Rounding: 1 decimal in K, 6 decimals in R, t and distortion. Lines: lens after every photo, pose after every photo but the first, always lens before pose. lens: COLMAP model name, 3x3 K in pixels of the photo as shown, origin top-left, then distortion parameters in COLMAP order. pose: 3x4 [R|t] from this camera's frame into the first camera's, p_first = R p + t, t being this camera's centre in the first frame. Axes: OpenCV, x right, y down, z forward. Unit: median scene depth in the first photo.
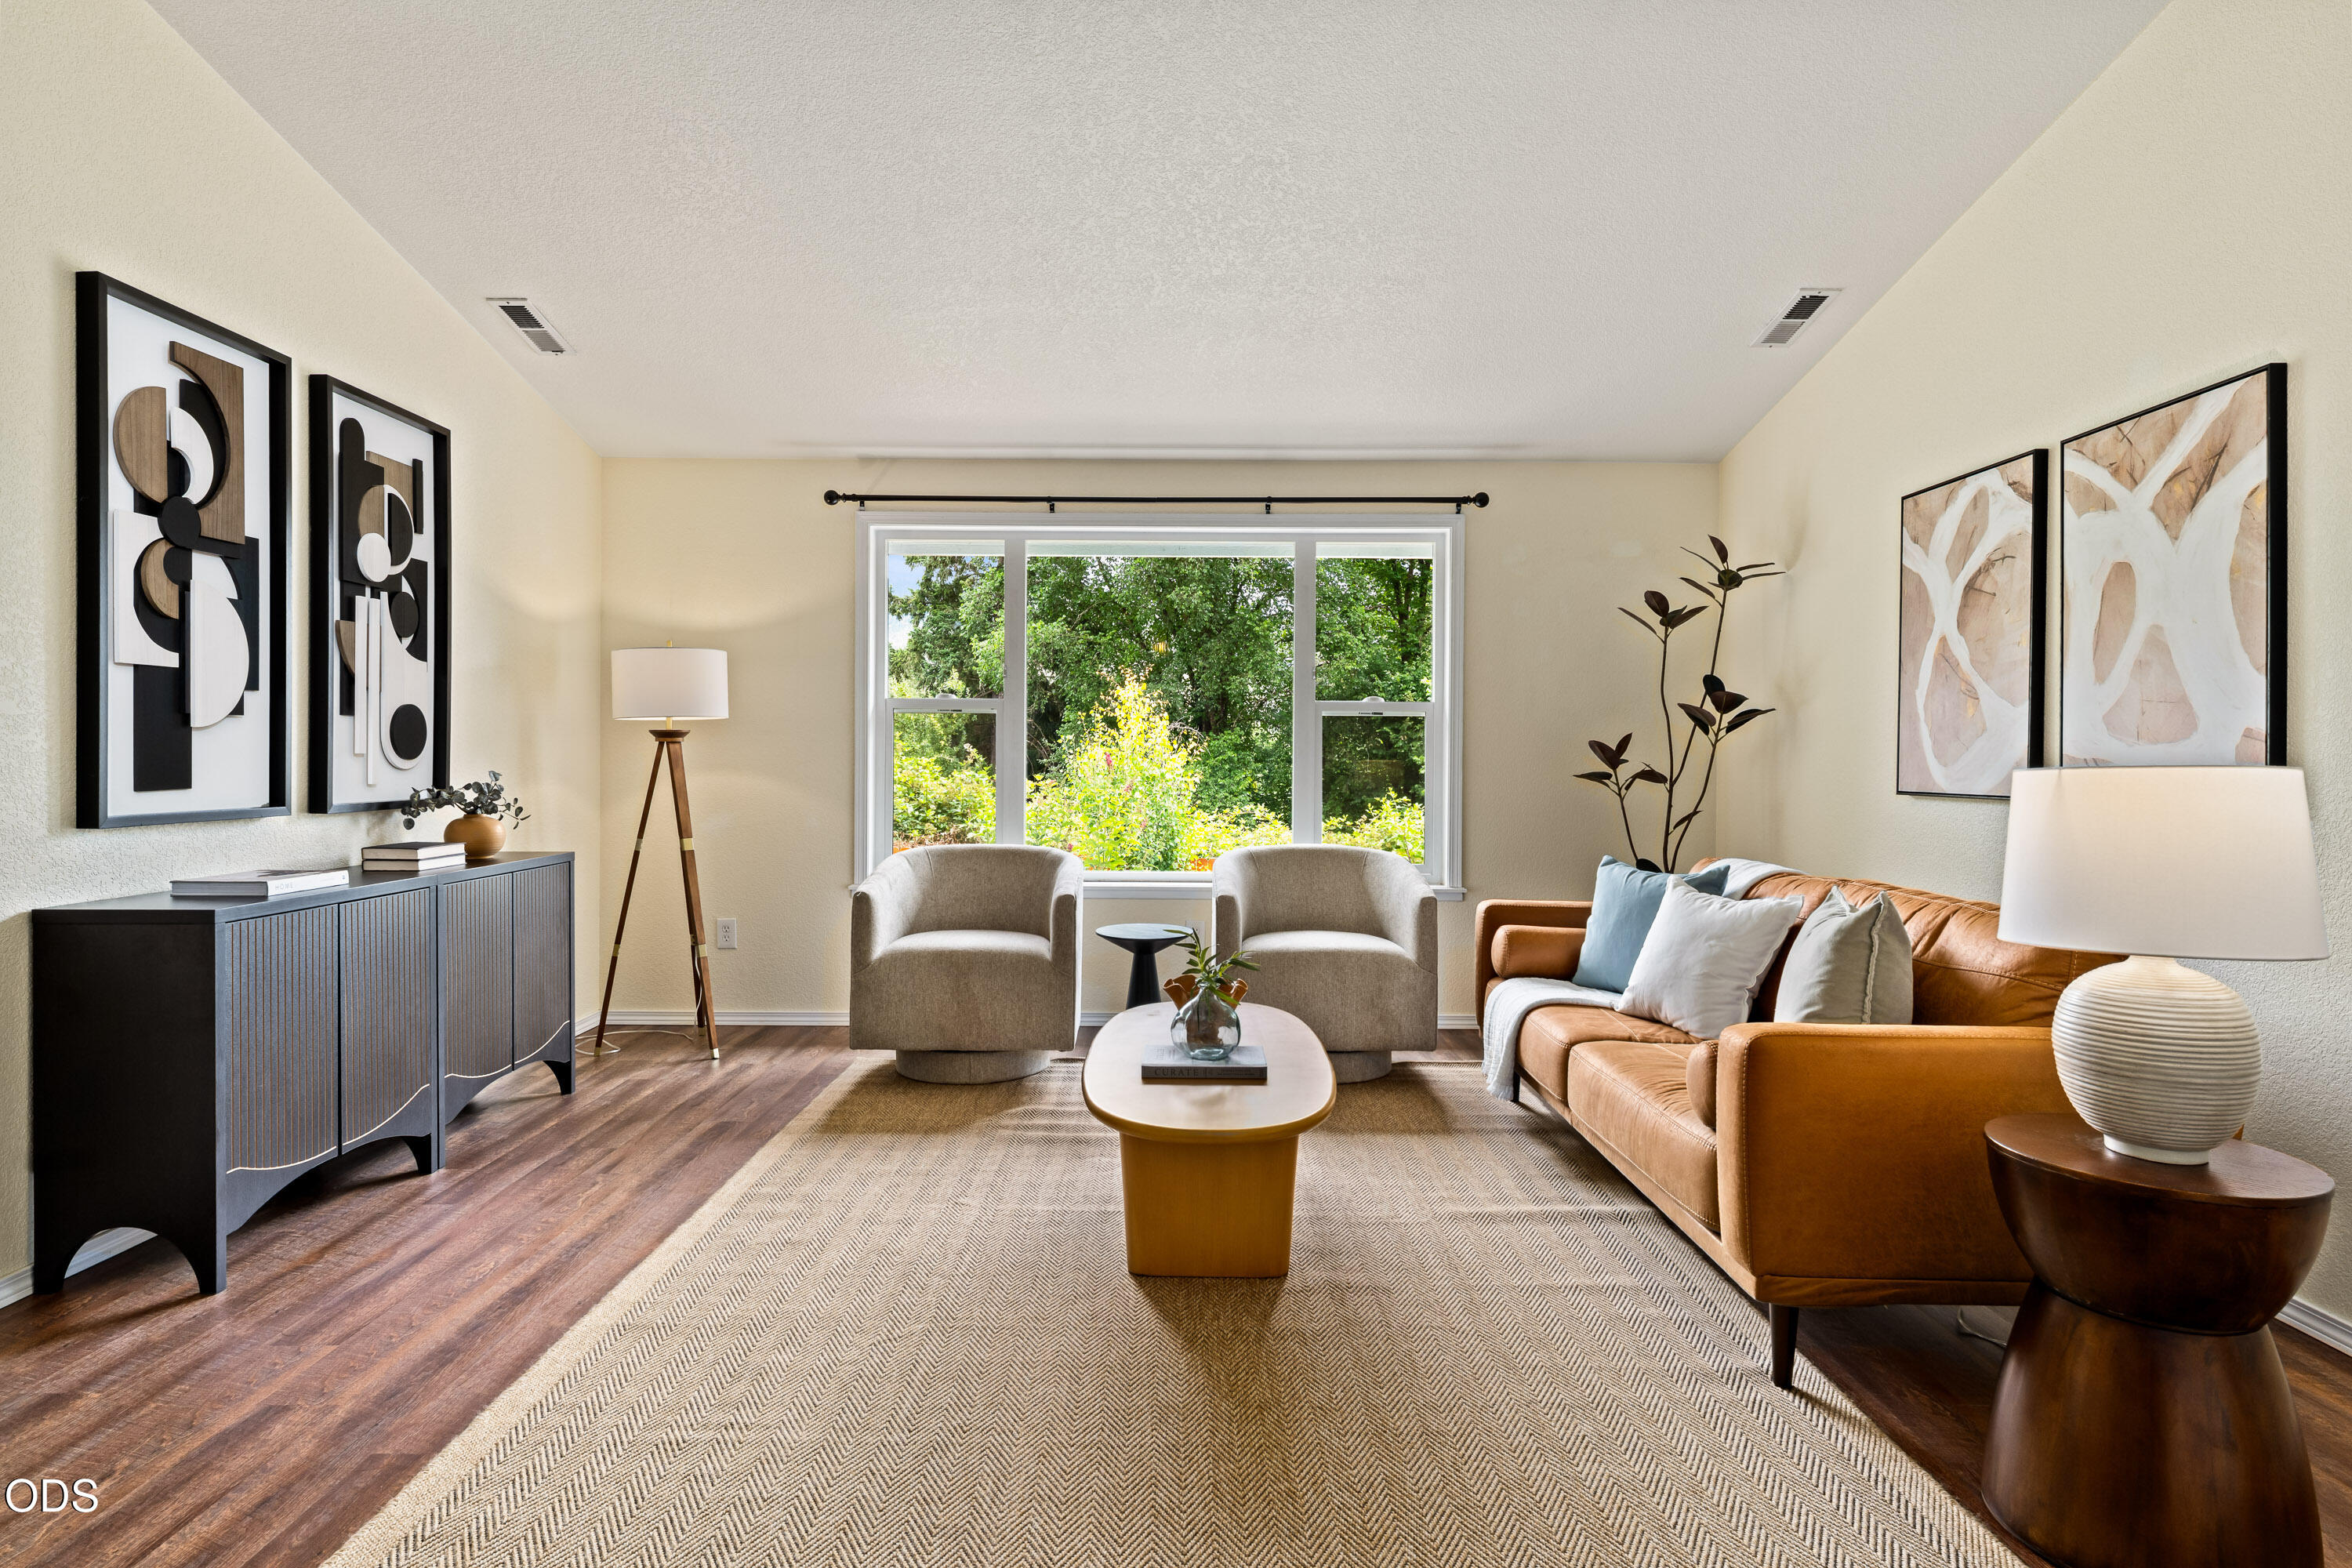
lens RADIAL K [[1253.5, 0, 1176.2], [0, 1253.5, 776.1], [0, 0, 1]] dist [0.003349, -0.004653]
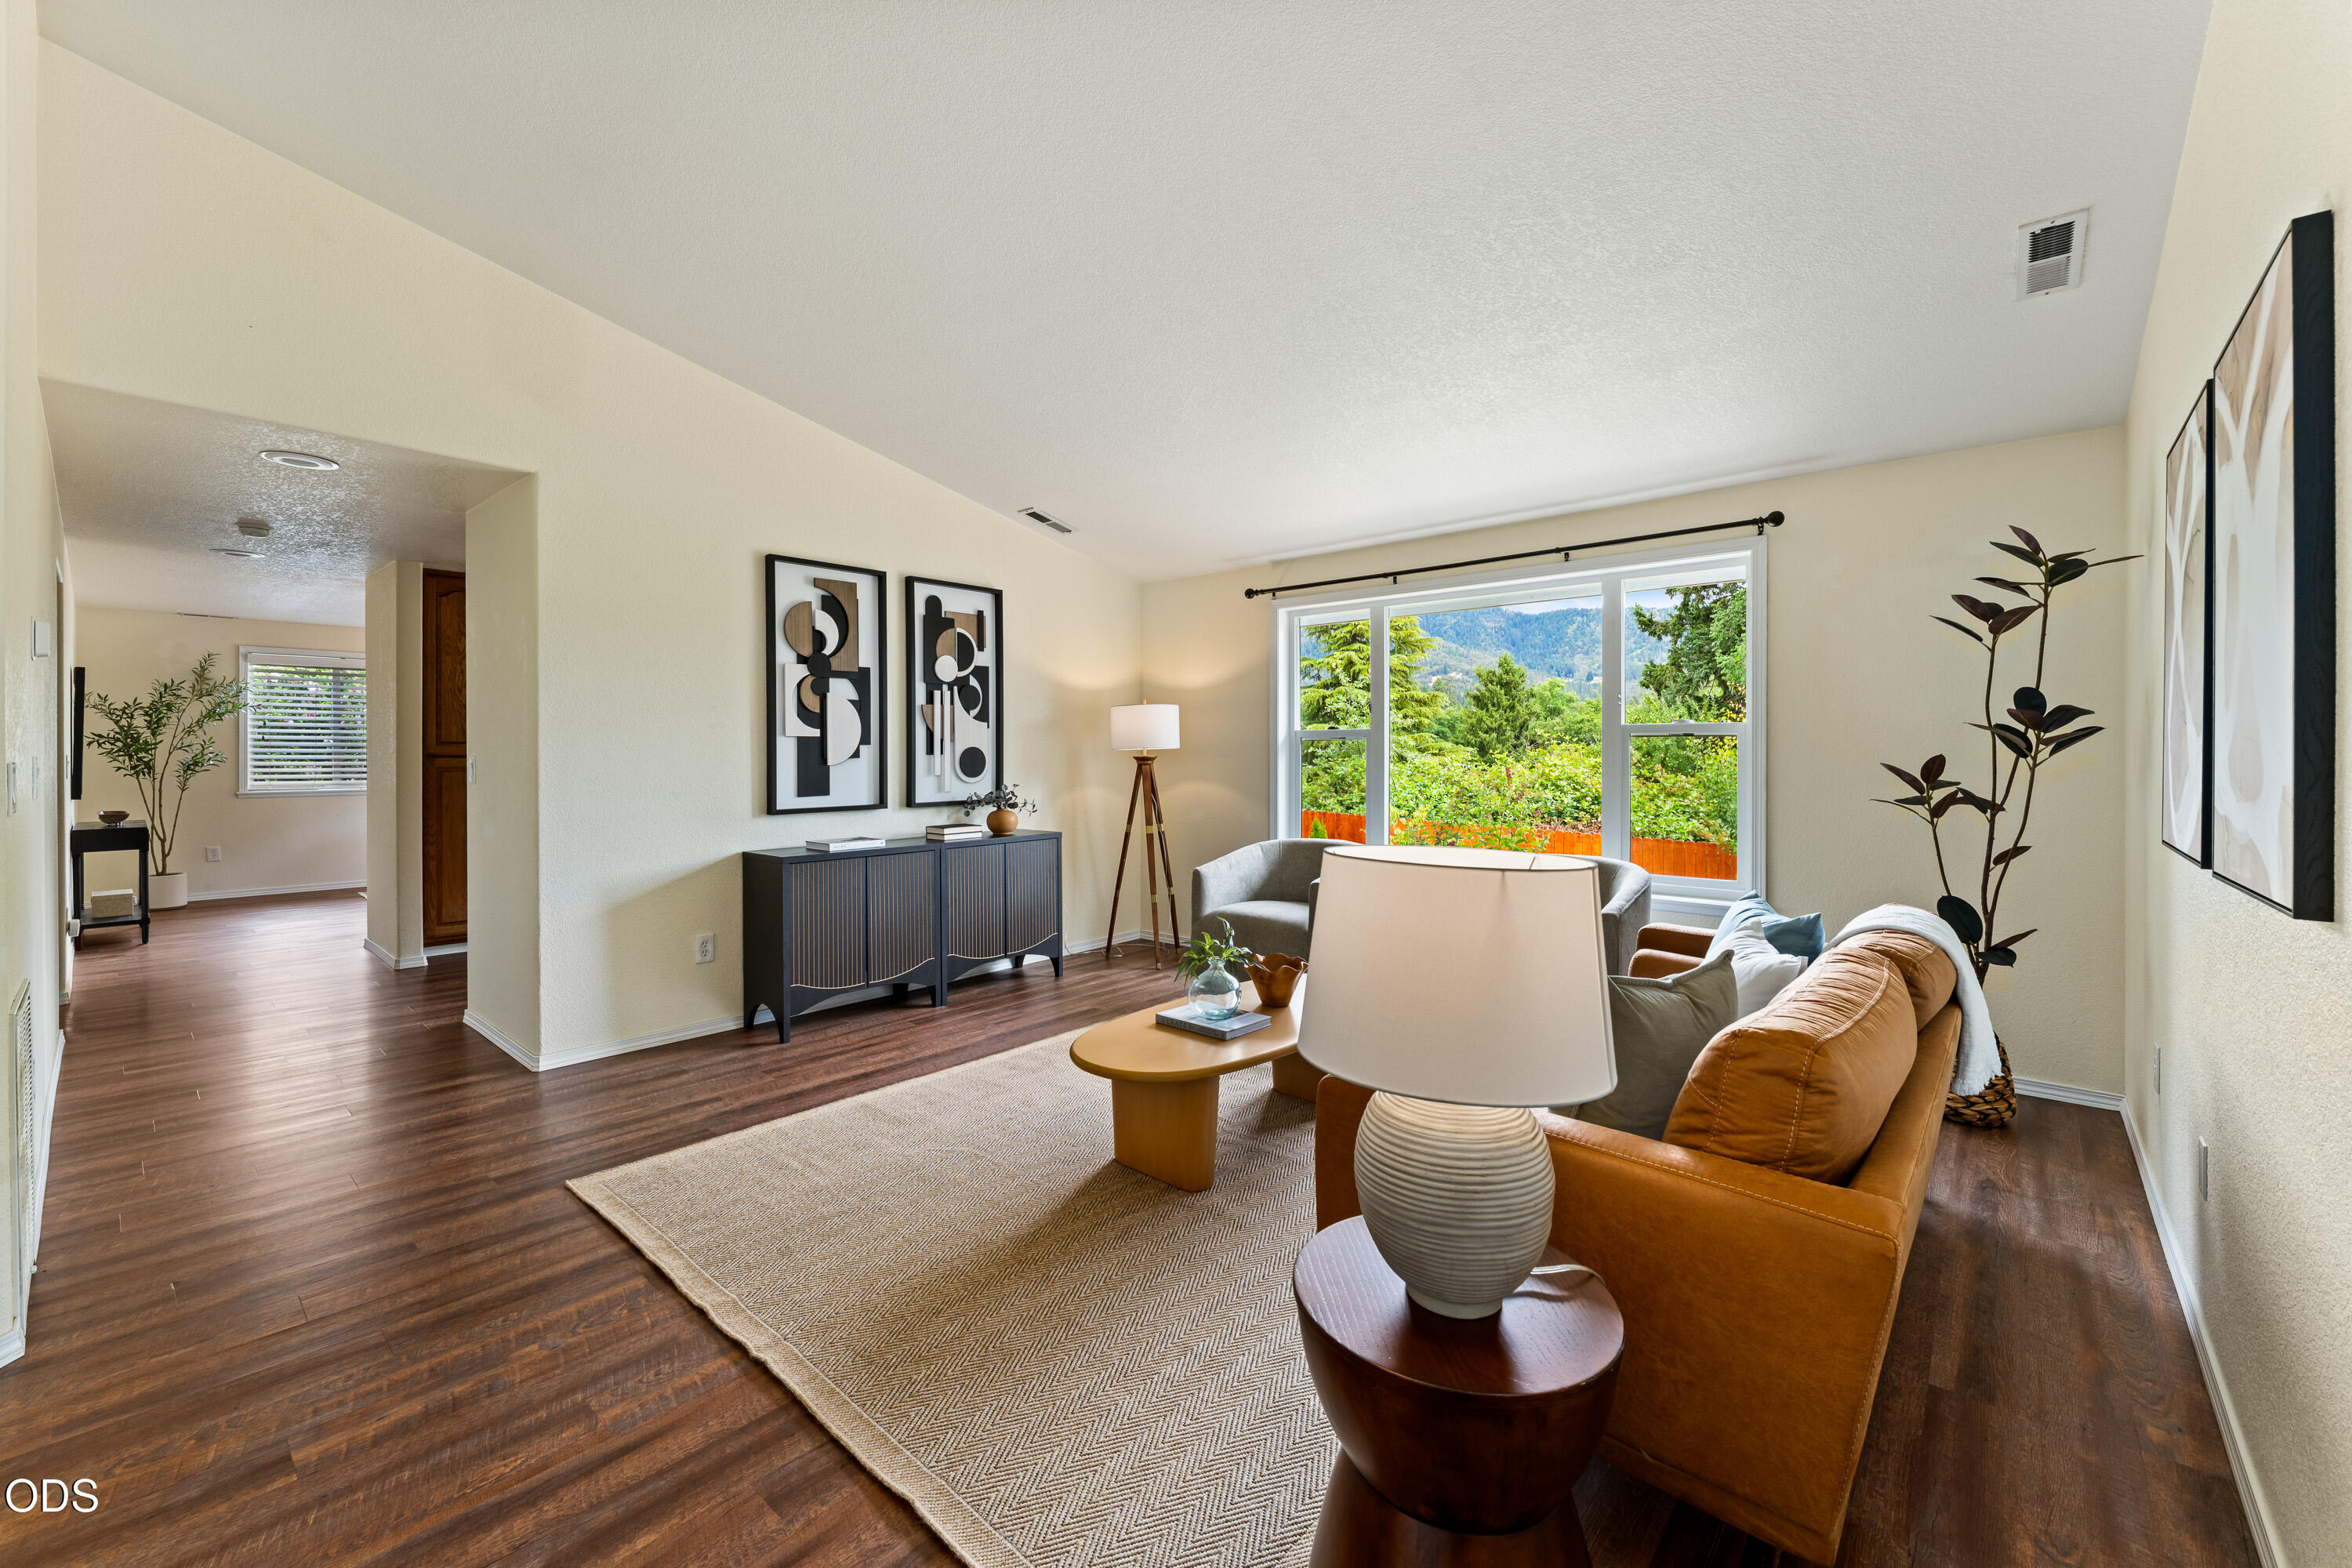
lens RADIAL K [[938.1, 0, 1188.0], [0, 938.1, 766.0], [0, 0, 1]] dist [0.000288, -0.000729]
pose [[0.757851, 0.003340, -0.652419, 0.552460], [-0.003545, 0.999993, 0.001001, -0.035389], [0.652418, 0.001554, 0.757857, 0.196902]]
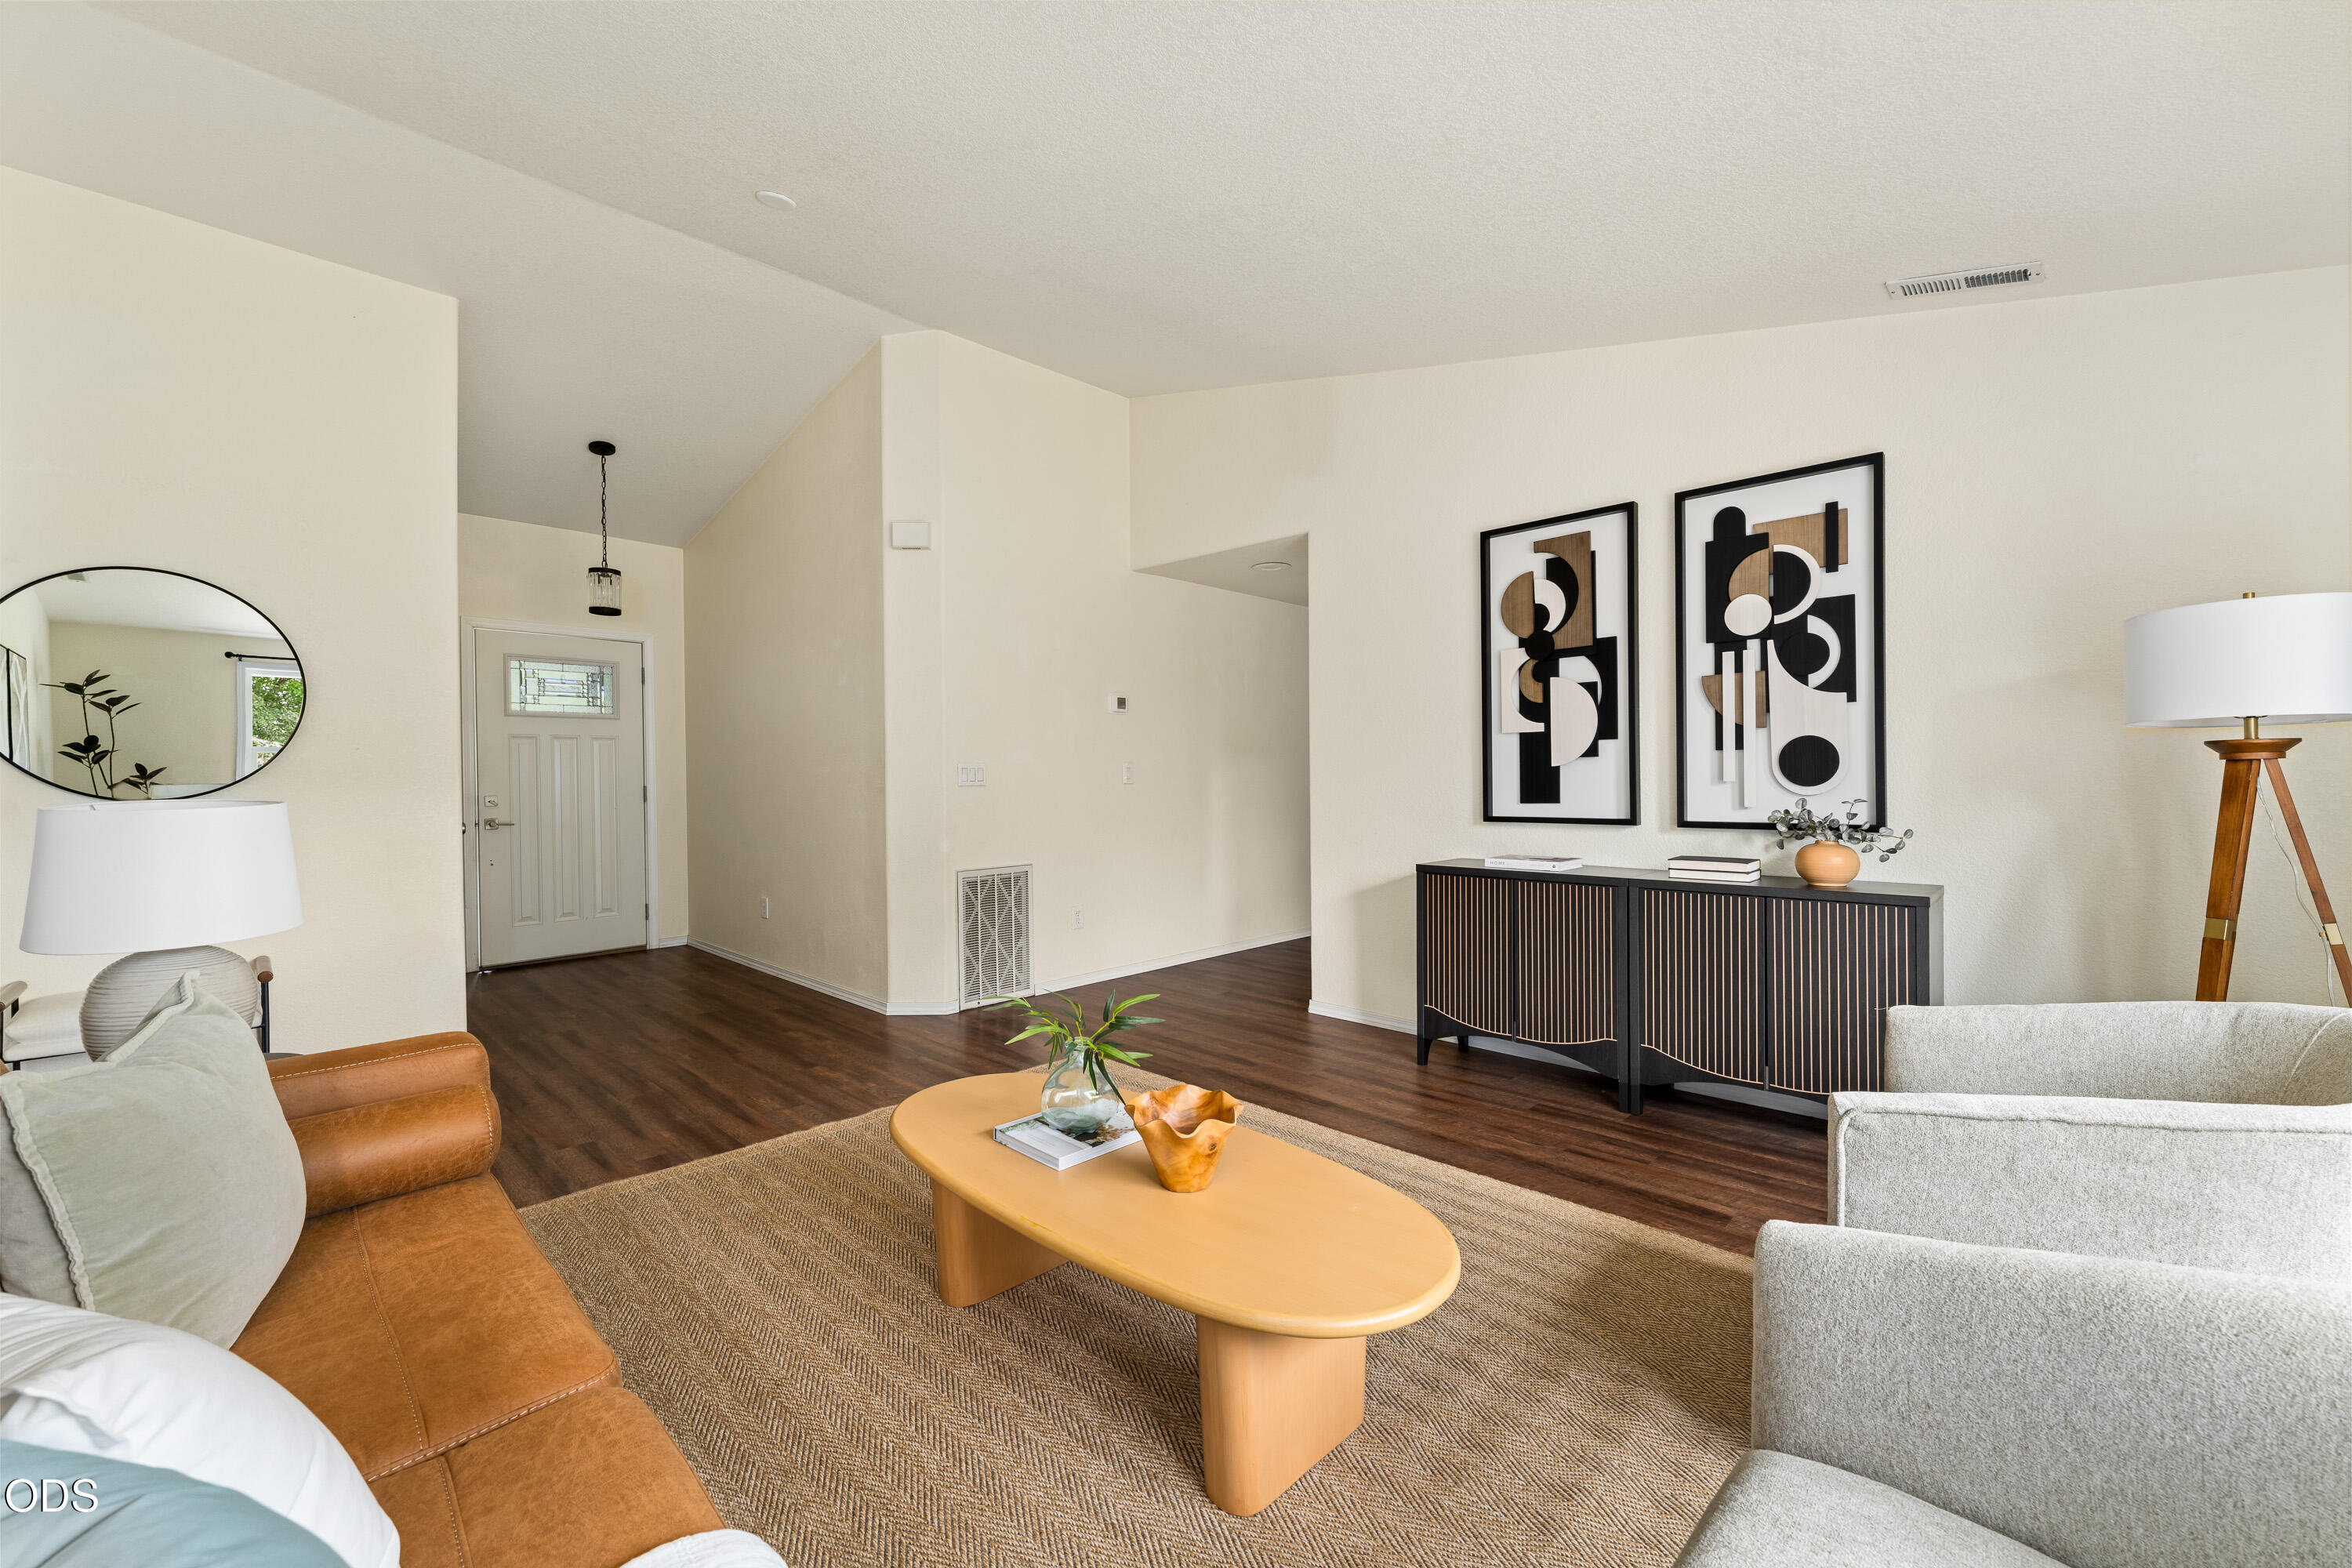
lens RADIAL K [[938.1, 0, 1174.9], [0, 938.1, 789.4], [0, 0, 1]] dist [0.000288, -0.000729]
pose [[-0.694642, 0.007525, -0.719317, 0.387667], [-0.007719, 0.999810, 0.017914, -0.022995], [0.719315, 0.017996, -0.694451, 1.283678]]
